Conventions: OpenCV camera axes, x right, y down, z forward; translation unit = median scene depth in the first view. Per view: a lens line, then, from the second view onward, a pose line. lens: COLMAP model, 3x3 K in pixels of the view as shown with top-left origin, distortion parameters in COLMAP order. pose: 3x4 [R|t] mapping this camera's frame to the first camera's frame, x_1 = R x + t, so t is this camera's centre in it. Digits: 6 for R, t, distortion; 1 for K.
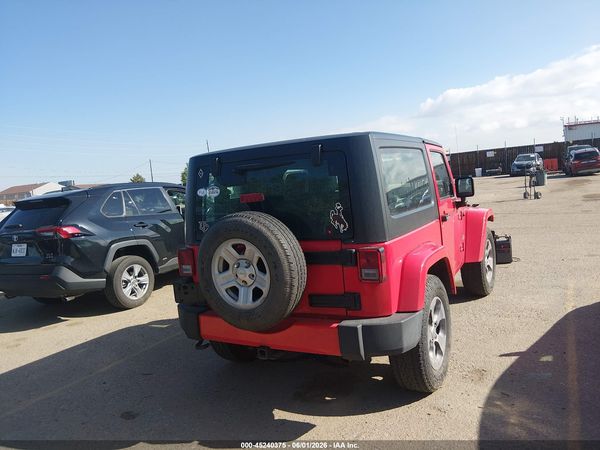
lens RADIAL K [[477.5, 0, 303.3], [0, 477.5, 214.4], [0, 0, 1]] dist [0.044047, -0.091186]
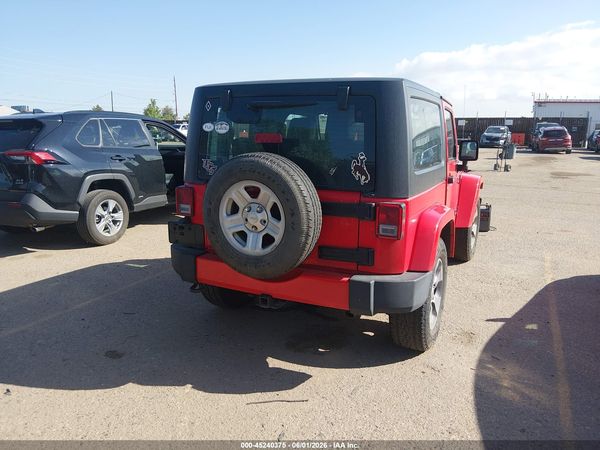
lens RADIAL K [[477.5, 0, 302.0], [0, 477.5, 224.4], [0, 0, 1]] dist [0.073067, -0.135782]
pose [[0.992821, 0.085582, 0.083559, -0.087203], [-0.094859, 0.988914, 0.114237, 0.015201], [-0.072856, -0.121344, 0.989933, 0.047071]]
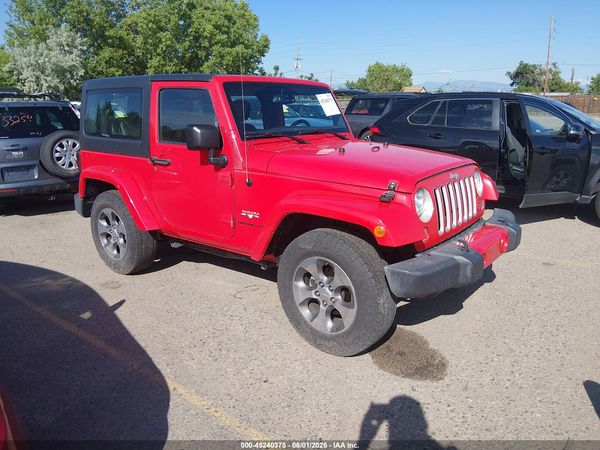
lens RADIAL K [[472.6, 0, 300.0], [0, 472.6, 225.0], [0, 0, 1]] dist [0.080892, -0.141779]
pose [[-0.192386, 0.325736, -0.925680, 1.340888], [-0.046514, 0.939214, 0.340166, -0.243403], [0.980216, 0.108500, -0.165540, 1.655586]]
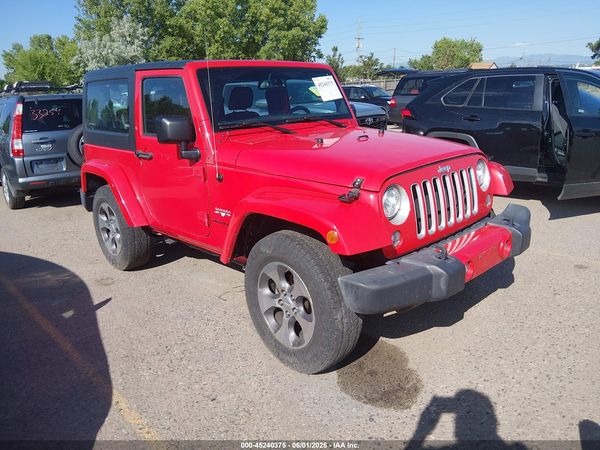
lens RADIAL K [[477.5, 0, 302.0], [0, 477.5, 224.4], [0, 0, 1]] dist [0.073067, -0.135782]
pose [[-0.315554, 0.353005, -0.880802, 1.214592], [0.000528, 0.928293, 0.371849, -0.244771], [0.948907, 0.116873, -0.293113, 1.802894]]
